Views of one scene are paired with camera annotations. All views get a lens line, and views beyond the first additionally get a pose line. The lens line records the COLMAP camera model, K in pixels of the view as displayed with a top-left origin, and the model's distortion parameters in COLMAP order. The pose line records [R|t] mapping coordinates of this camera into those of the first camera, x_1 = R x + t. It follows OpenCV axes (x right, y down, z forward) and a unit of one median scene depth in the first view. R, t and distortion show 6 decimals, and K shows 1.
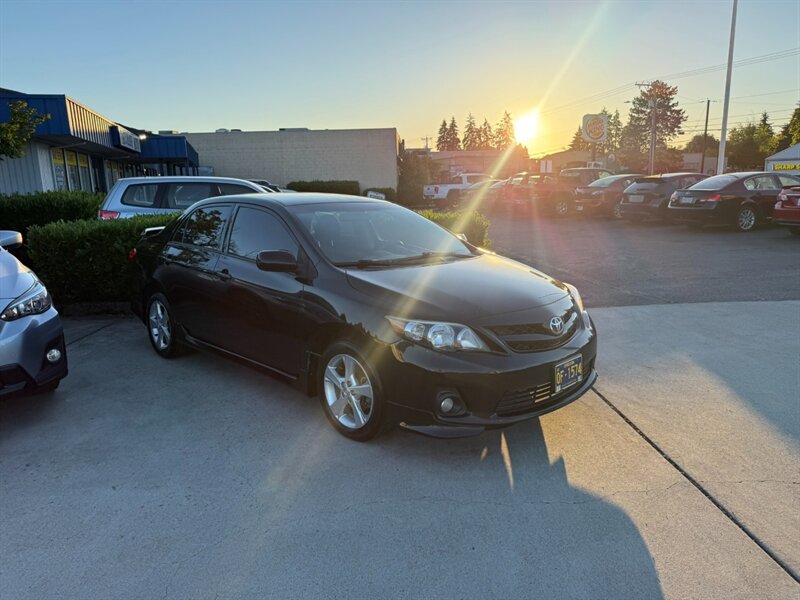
lens RADIAL K [[622.6, 0, 397.8], [0, 622.6, 327.0], [0, 0, 1]] dist [0.054538, -0.097047]
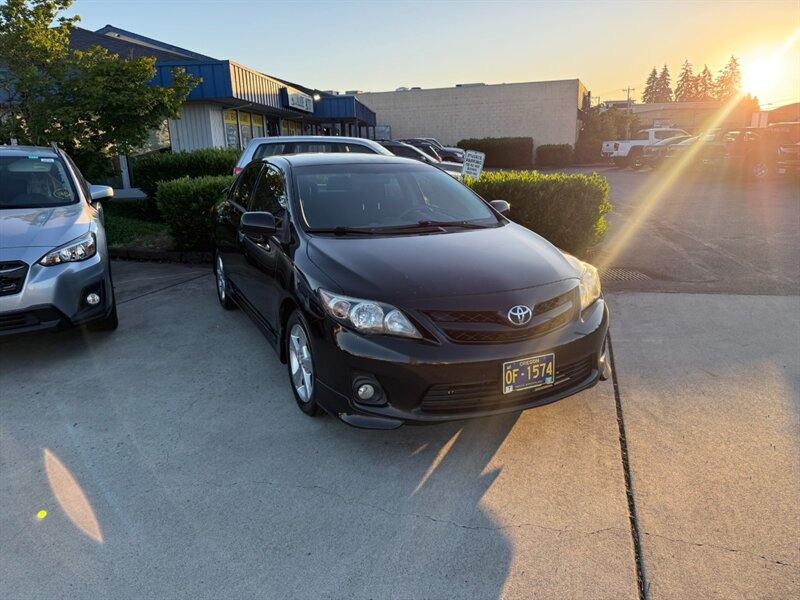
lens RADIAL K [[599.6, 0, 398.7], [0, 599.6, 329.4], [0, 0, 1]] dist [0.074967, -0.126714]
pose [[0.936617, 0.101588, -0.335305, 0.139326], [-0.075196, 0.993025, 0.090812, -0.016740], [0.342191, -0.059843, 0.937723, 0.066714]]
